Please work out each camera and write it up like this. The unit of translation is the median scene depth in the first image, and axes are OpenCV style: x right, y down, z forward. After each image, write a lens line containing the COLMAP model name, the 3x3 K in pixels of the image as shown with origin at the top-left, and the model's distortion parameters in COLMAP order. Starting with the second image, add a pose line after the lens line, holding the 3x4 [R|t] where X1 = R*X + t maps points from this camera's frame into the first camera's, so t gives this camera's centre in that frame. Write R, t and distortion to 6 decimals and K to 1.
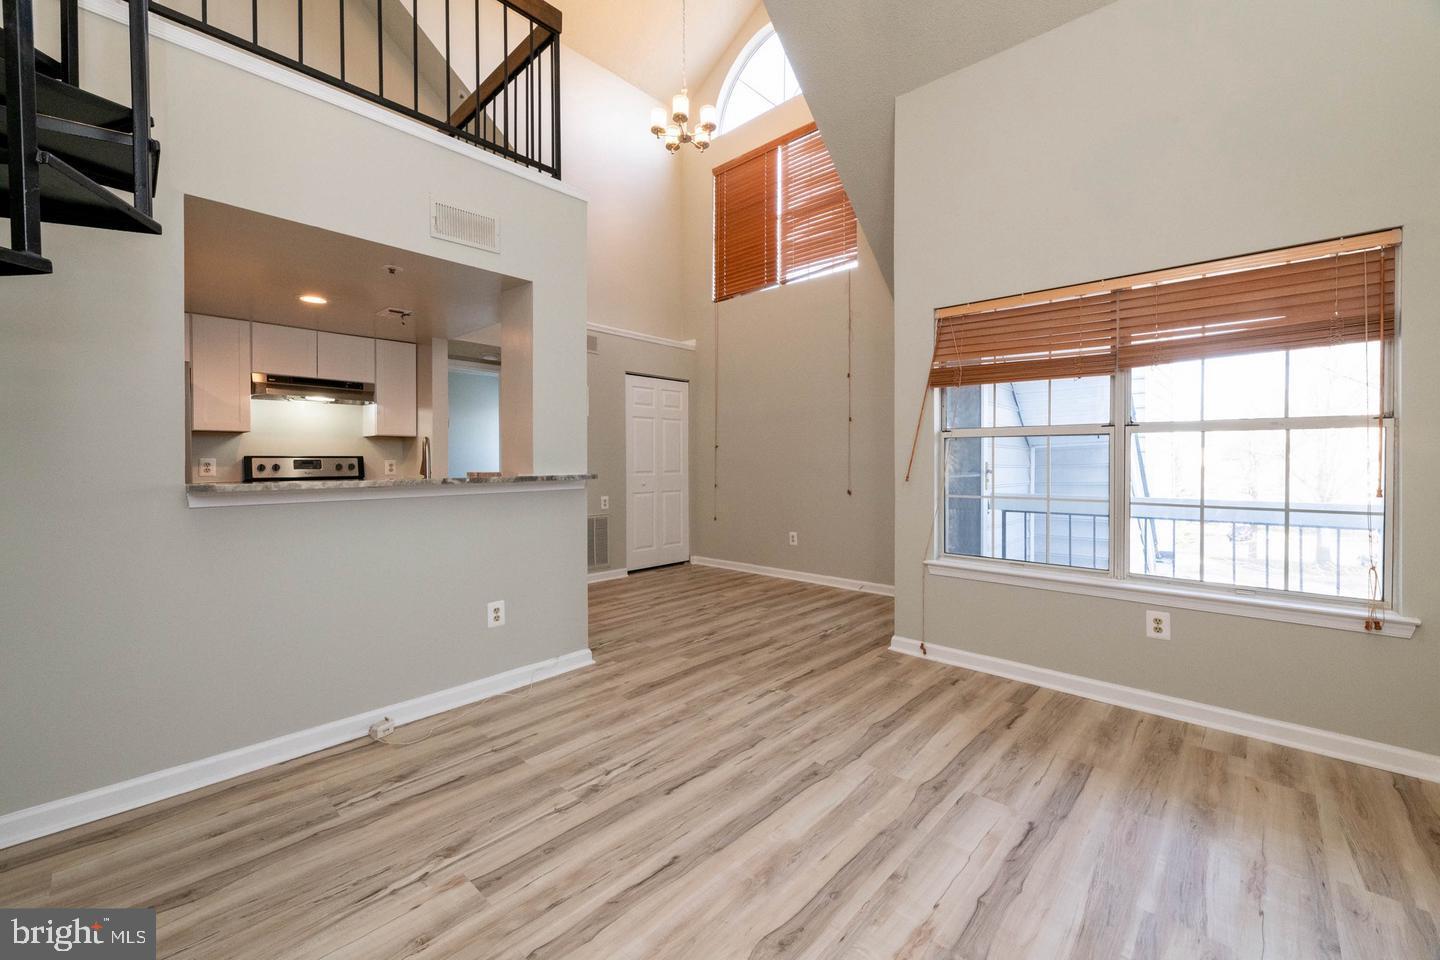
lens RADIAL K [[580.4, 0, 720.0], [0, 580.4, 480.0], [0, 0, 1]] dist [0.000139, 0.000001]
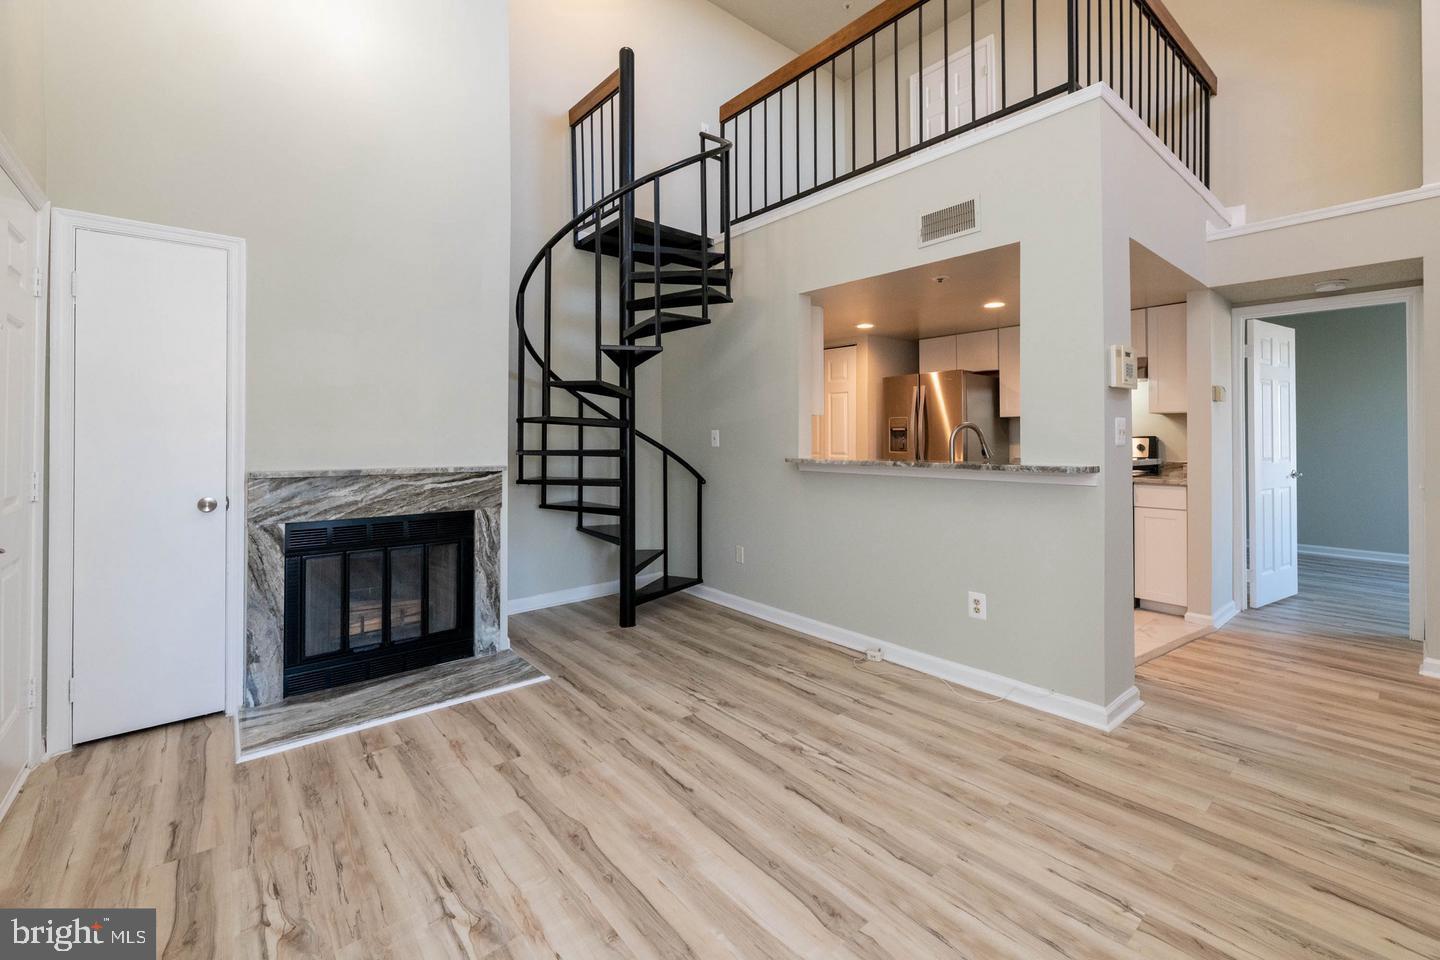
lens RADIAL K [[592.5, 0, 718.2], [0, 592.5, 443.2], [0, 0, 1]] dist [0.000413, 0.000017]
pose [[-0.118787, 0.016986, -0.992775, 0.764038], [-0.030405, 0.999323, 0.020736, -0.054624], [0.992454, 0.032648, -0.118190, 0.817548]]
